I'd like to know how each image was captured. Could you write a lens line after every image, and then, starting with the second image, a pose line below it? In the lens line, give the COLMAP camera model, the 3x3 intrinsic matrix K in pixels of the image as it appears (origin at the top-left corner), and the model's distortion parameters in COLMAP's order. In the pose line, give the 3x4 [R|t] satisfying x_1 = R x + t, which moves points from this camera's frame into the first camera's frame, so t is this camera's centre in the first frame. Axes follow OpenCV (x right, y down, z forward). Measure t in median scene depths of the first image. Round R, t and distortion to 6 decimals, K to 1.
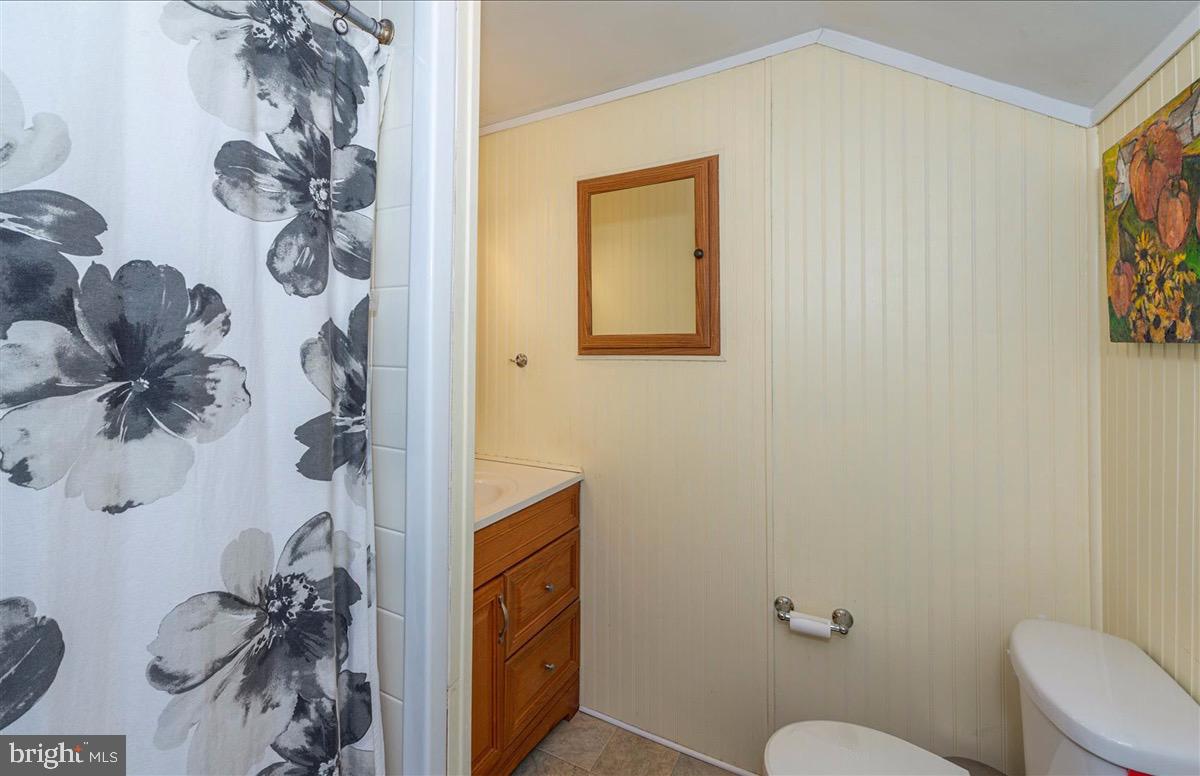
lens RADIAL K [[493.3, 0, 594.7], [0, 493.3, 333.9], [0, 0, 1]] dist [0.001603, -0.000166]
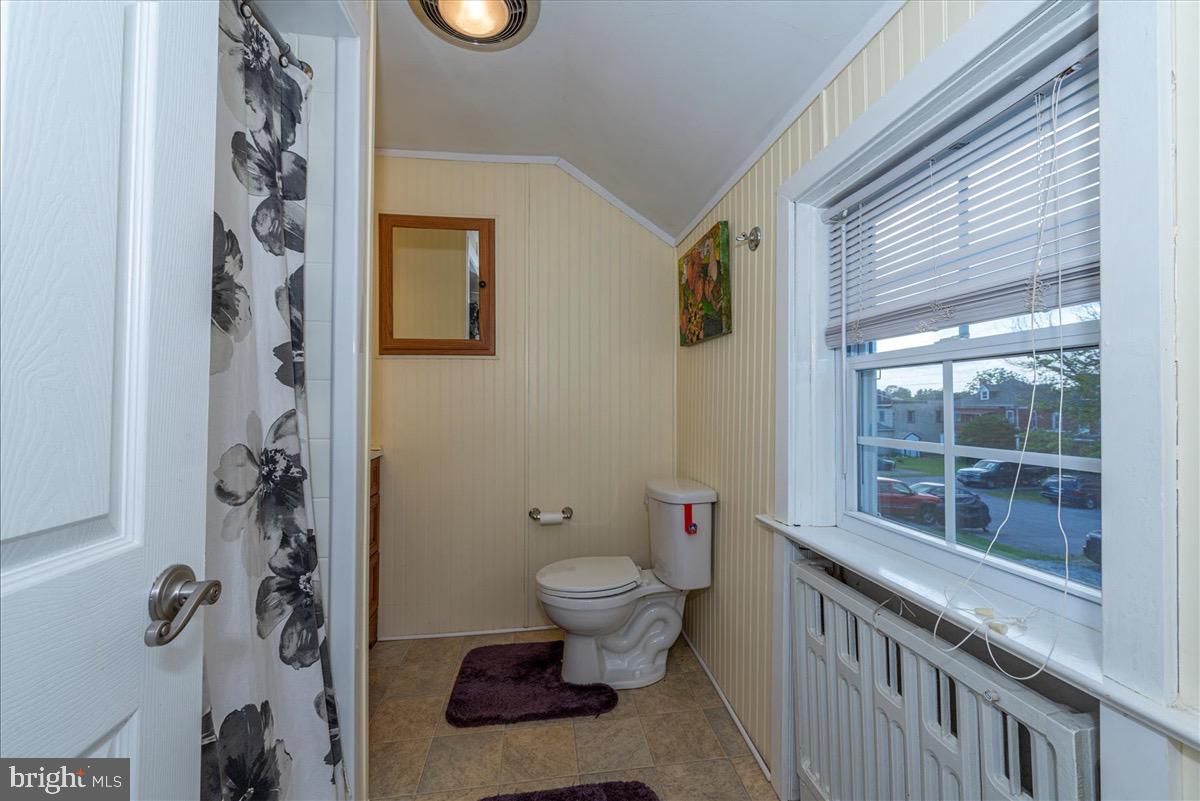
lens RADIAL K [[478.2, 0, 600.0], [0, 478.2, 400.5], [0, 0, 1]] dist [-0.001850, -0.000262]
pose [[0.800148, 0.003707, 0.599791, -0.679794], [-0.008105, 0.999956, 0.004632, 0.328588], [-0.599748, -0.008567, 0.800143, -0.643206]]
